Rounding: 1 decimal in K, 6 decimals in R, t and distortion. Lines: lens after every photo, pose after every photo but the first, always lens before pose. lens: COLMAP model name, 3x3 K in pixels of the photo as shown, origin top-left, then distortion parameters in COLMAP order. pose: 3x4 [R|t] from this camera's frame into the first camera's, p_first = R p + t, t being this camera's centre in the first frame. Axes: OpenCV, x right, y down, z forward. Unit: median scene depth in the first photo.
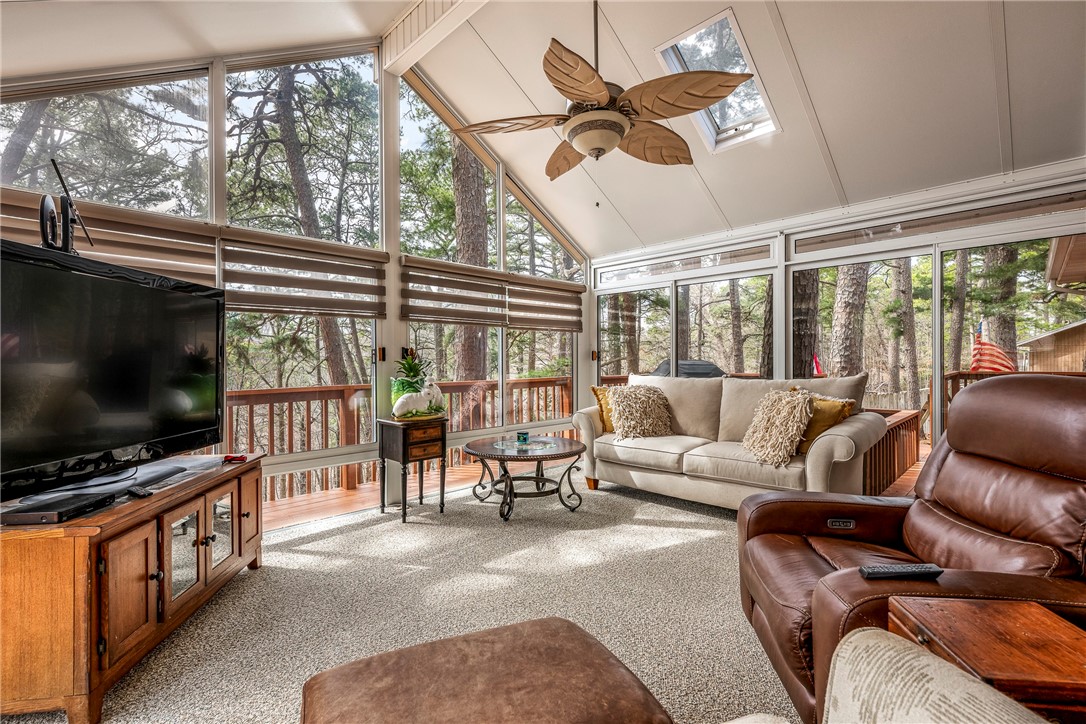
lens RADIAL K [[498.3, 0, 531.7], [0, 498.3, 358.1], [0, 0, 1]] dist [-0.001435, -0.000200]
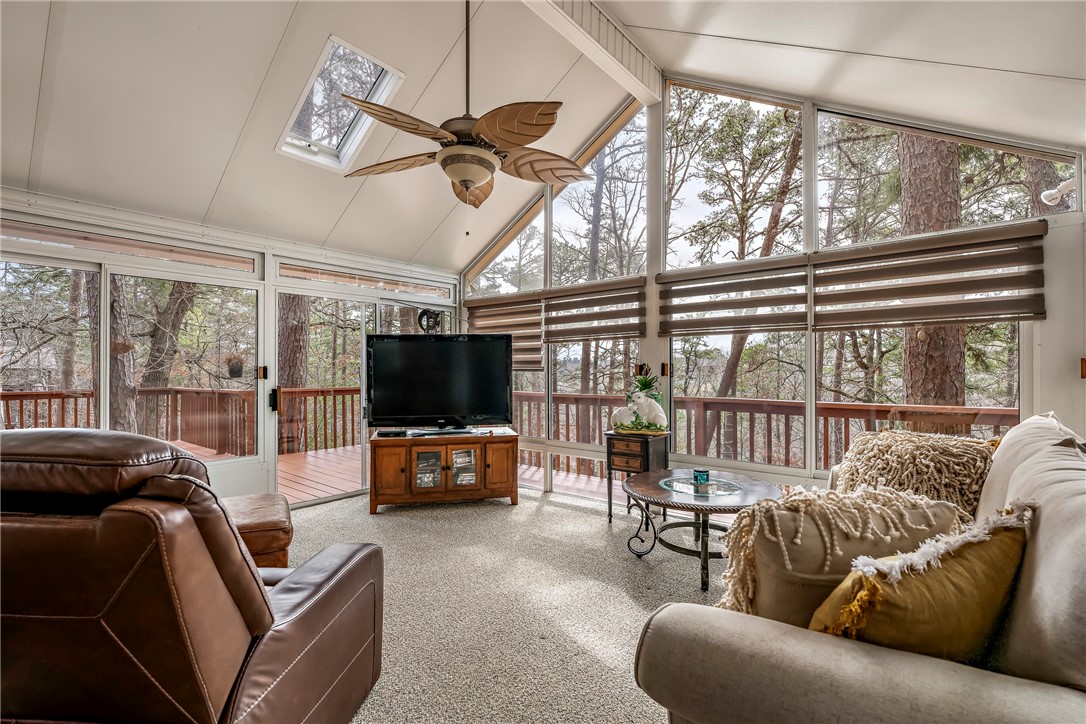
lens RADIAL K [[479.2, 0, 545.8], [0, 479.2, 367.8], [0, 0, 1]] dist [0.000851, 0.000214]
pose [[0.098424, -0.005944, -0.995127, 0.824322], [0.006157, 0.999967, -0.005364, -0.009657], [0.995125, -0.005599, 0.098458, 0.784291]]
